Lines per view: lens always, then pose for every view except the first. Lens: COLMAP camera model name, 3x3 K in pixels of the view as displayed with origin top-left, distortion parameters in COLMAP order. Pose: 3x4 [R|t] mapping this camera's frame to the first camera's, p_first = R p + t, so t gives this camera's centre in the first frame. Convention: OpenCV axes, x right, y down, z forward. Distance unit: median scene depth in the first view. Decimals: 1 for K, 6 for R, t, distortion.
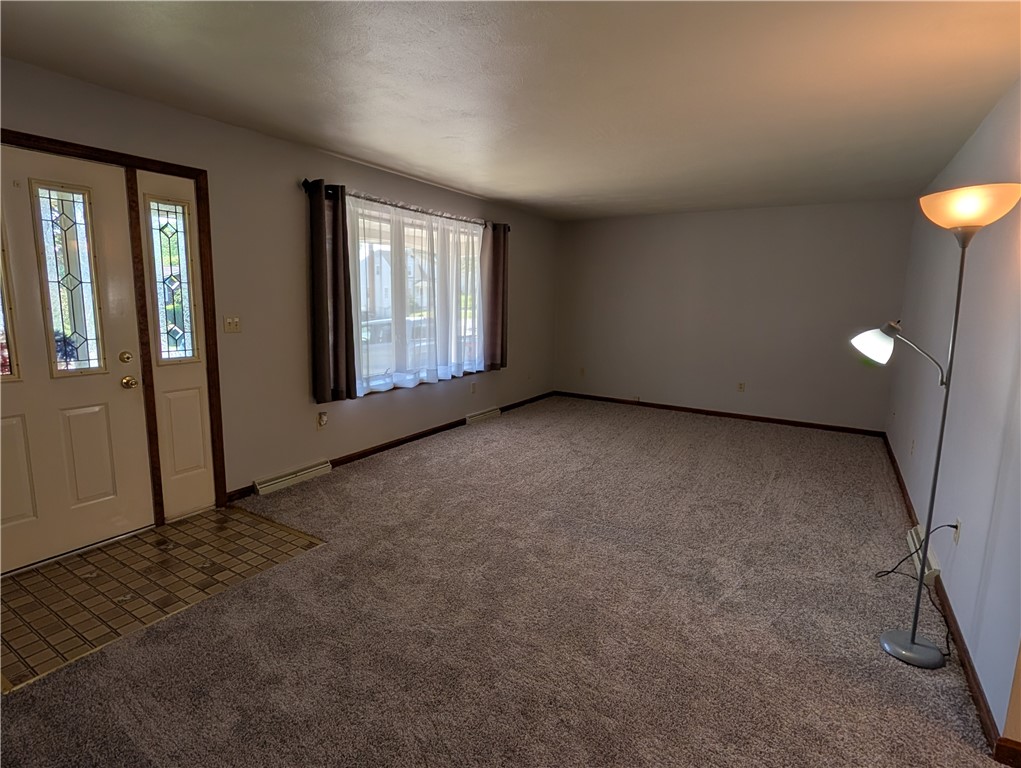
lens RADIAL K [[519.3, 0, 510.5], [0, 519.3, 384.0], [0, 0, 1]] dist [-0.001761, -0.000619]
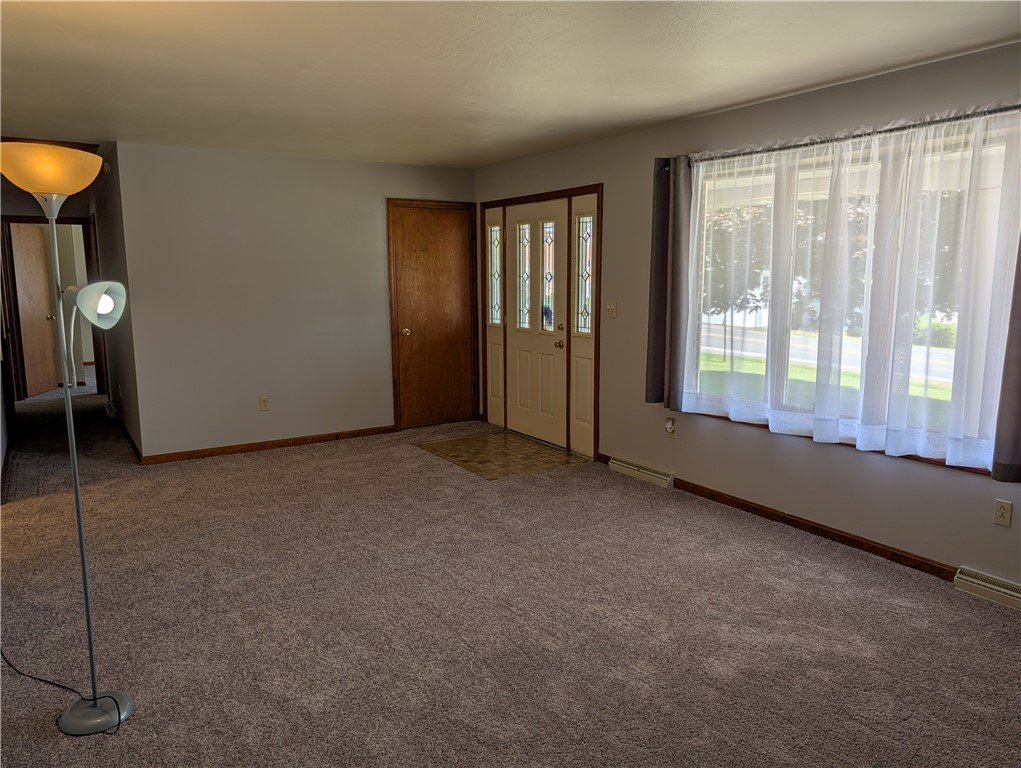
lens RADIAL K [[717.3, 0, 511.6], [0, 717.3, 404.6], [0, 0, 1]] dist [0.003350, -0.000395]
pose [[-0.433447, 0.141036, -0.890074, 1.071181], [-0.161199, 0.959614, 0.230555, -0.262863], [0.886644, 0.243413, -0.393207, 1.582652]]
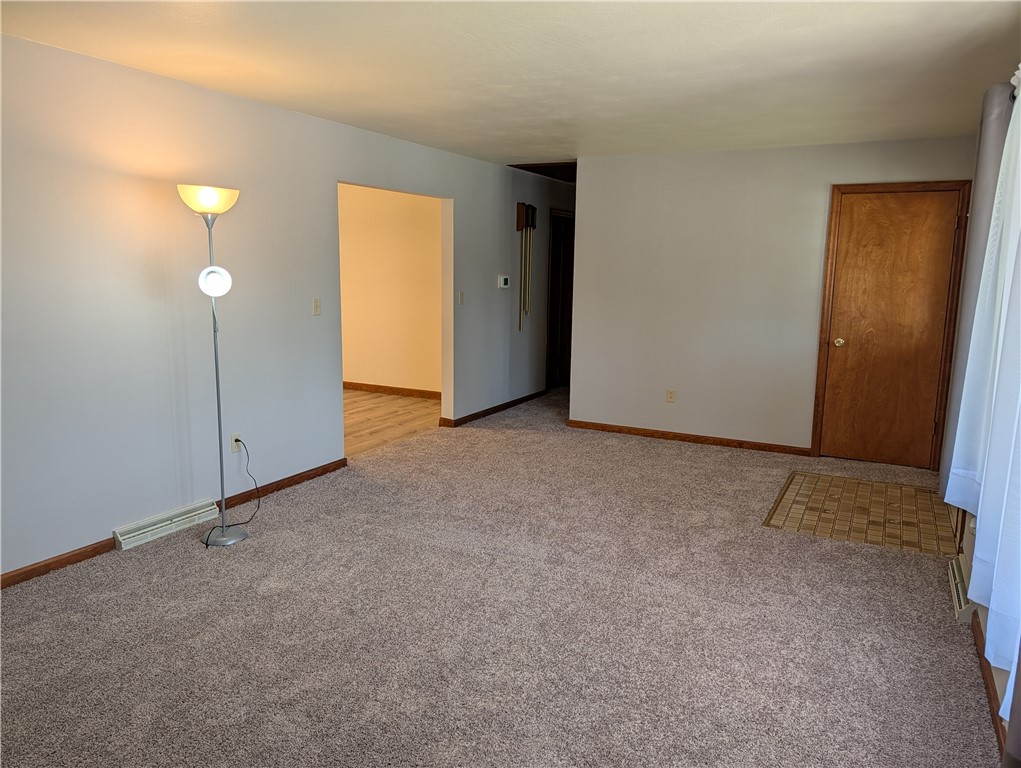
lens RADIAL K [[730.2, 0, 510.5], [0, 730.2, 384.0], [0, 0, 1]] dist [0.000188, 0.000466]
pose [[-0.996909, -0.028538, -0.073199, 0.236262], [-0.050872, 0.944478, 0.324613, -0.376330], [0.059871, 0.327333, -0.943010, 2.103380]]
